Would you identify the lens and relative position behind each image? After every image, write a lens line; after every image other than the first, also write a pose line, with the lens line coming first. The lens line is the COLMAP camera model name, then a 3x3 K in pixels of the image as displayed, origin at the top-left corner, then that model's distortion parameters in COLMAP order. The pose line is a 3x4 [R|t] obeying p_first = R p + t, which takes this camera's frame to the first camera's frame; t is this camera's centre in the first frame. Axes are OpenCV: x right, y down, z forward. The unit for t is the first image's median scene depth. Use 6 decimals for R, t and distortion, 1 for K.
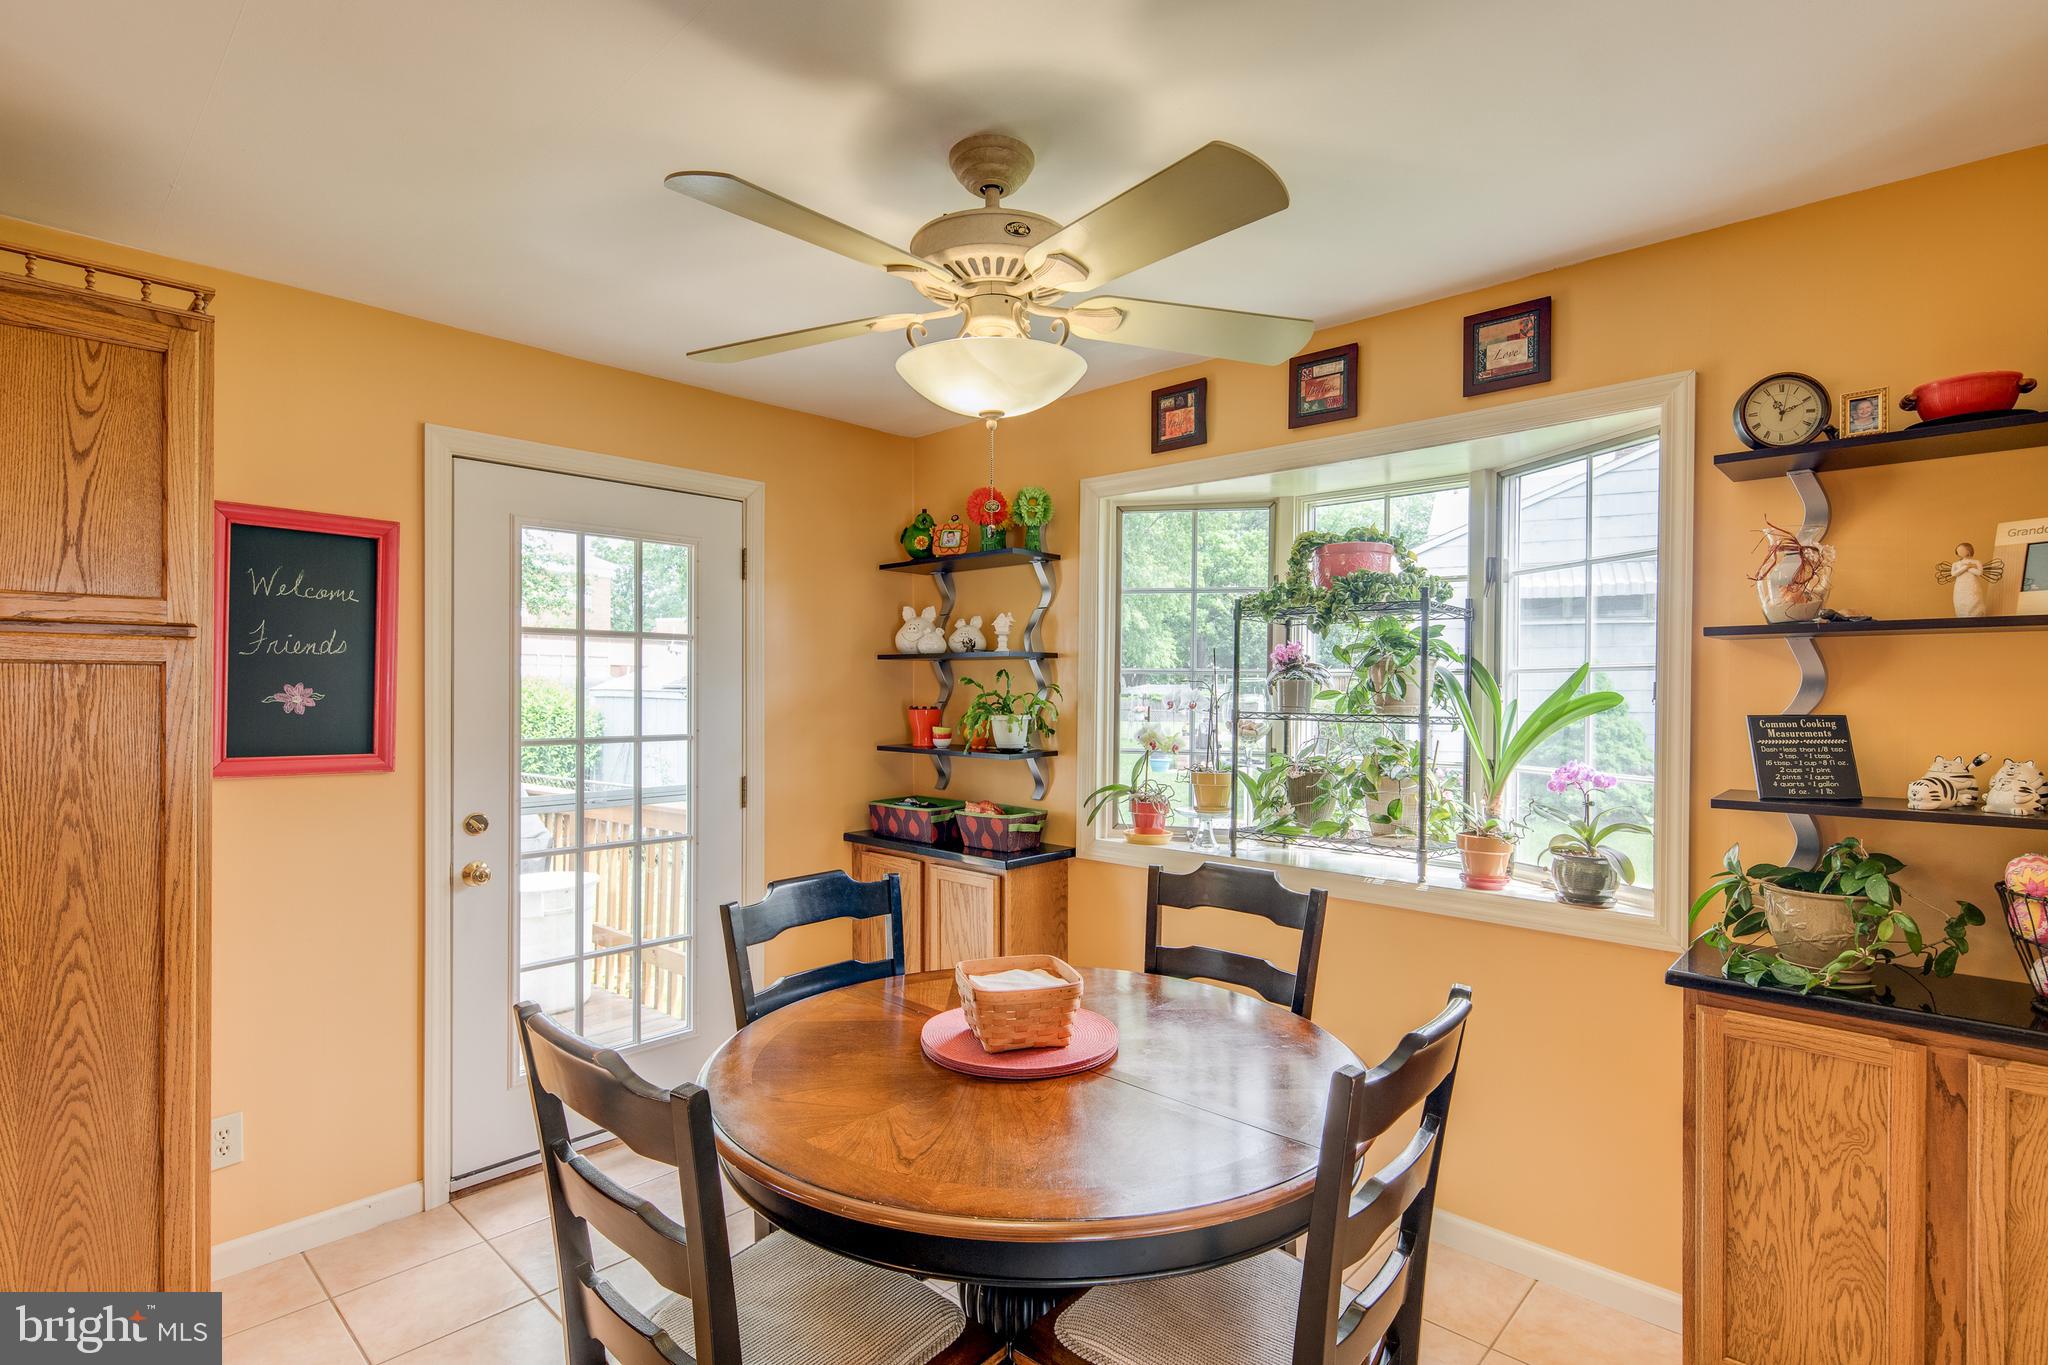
lens RADIAL K [[1002.7, 0, 1016.4], [0, 1002.7, 689.8], [0, 0, 1]] dist [-0.001008, -0.000799]
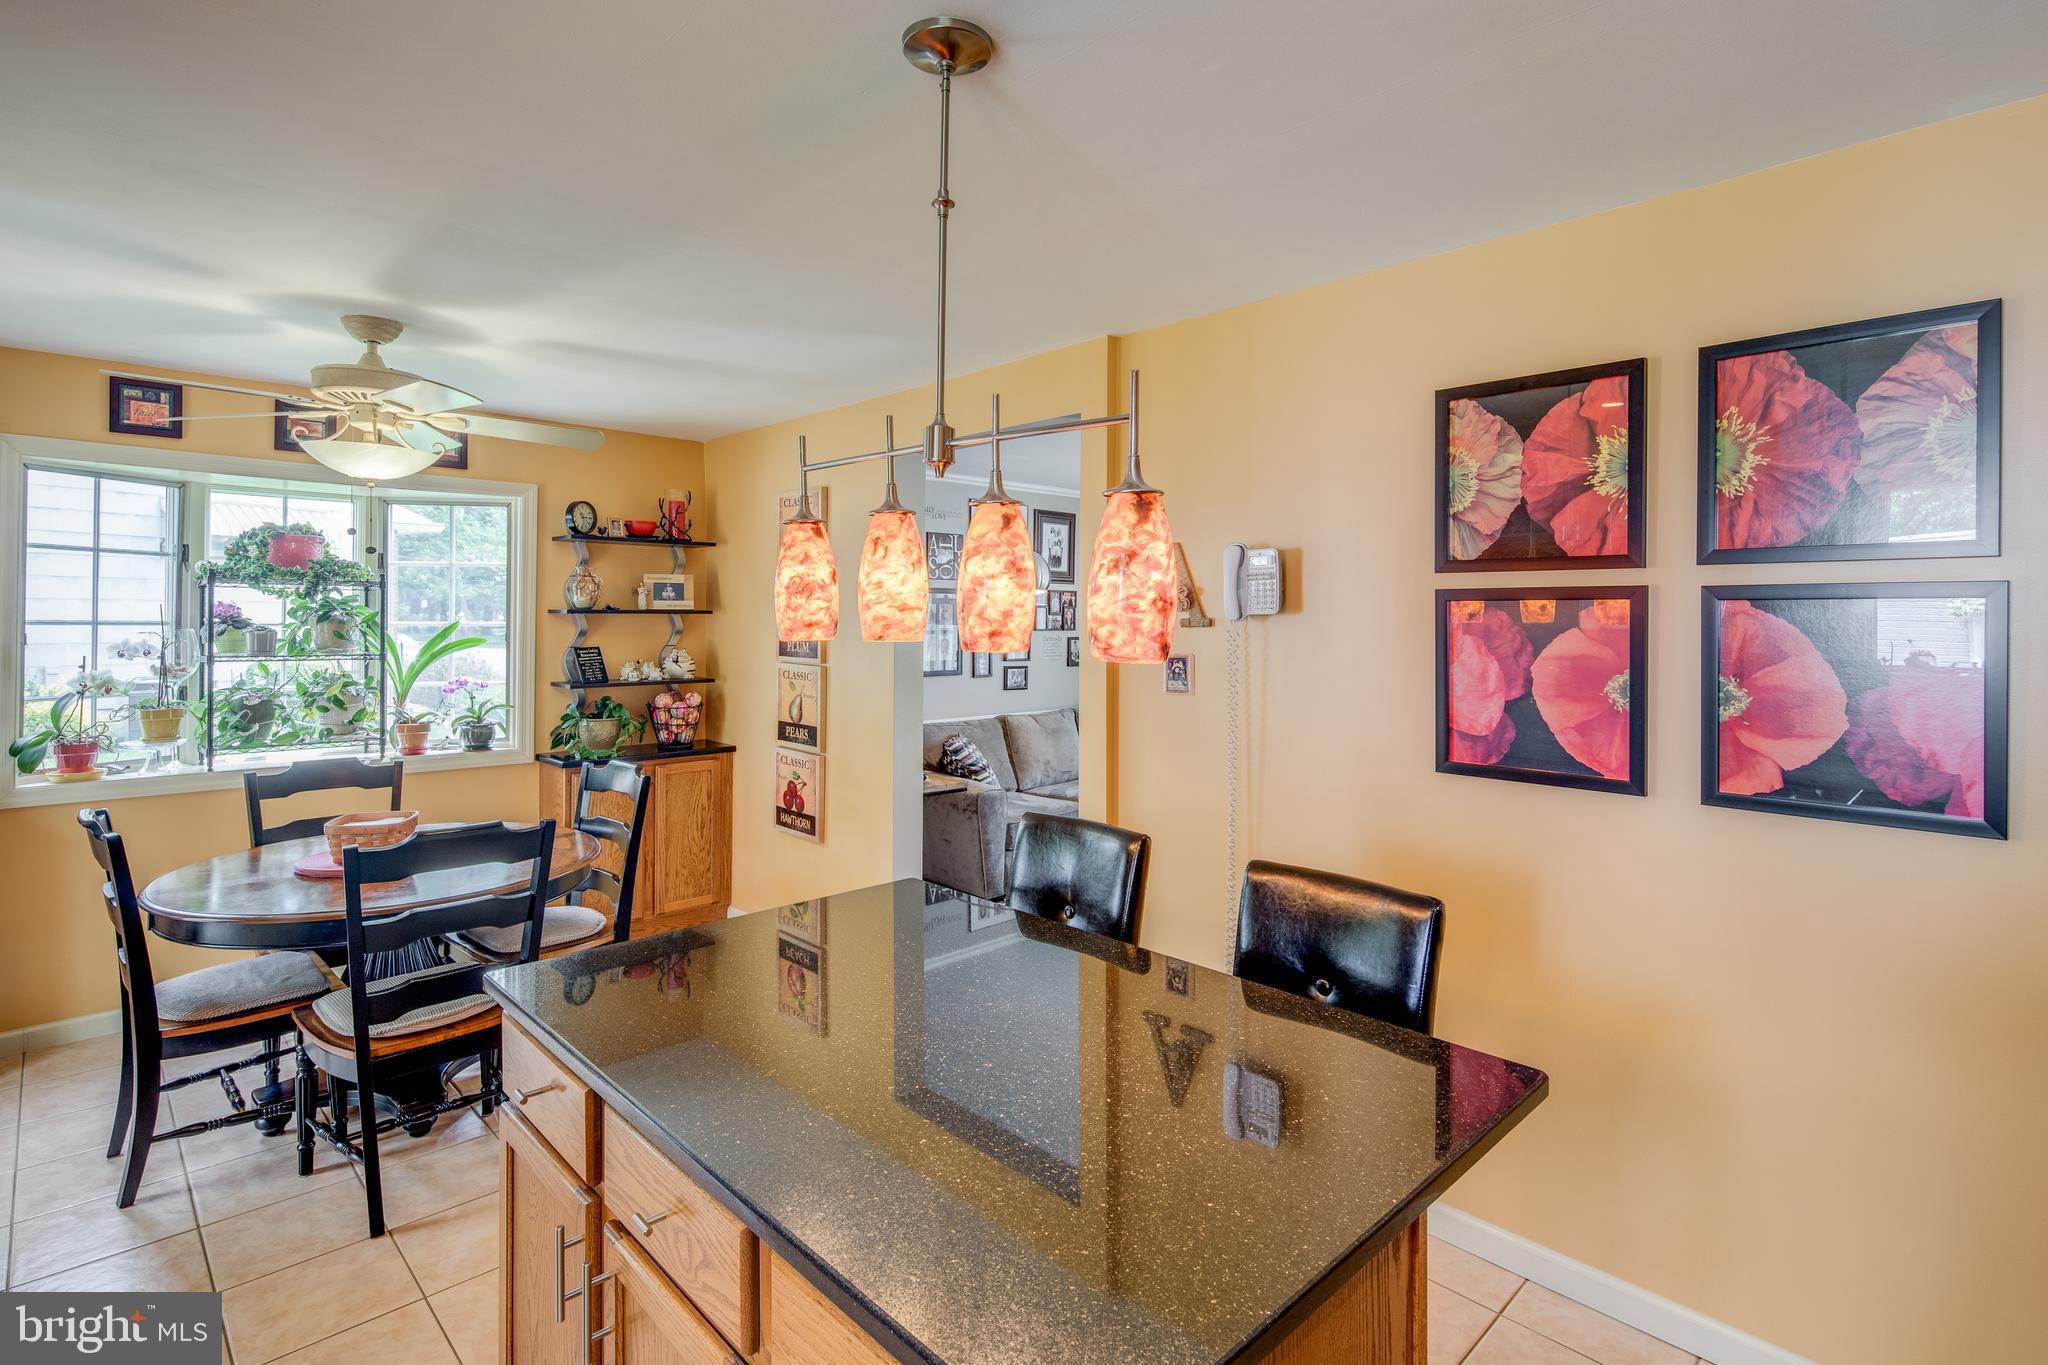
lens RADIAL K [[995.8, 0, 1023.4], [0, 995.8, 609.8], [0, 0, 1]] dist [0.000446, -0.000717]
pose [[0.040802, 0.006386, 0.999147, -1.677633], [-0.004684, 0.999970, -0.006200, -0.058452], [-0.999156, -0.004427, 0.040831, -0.132981]]
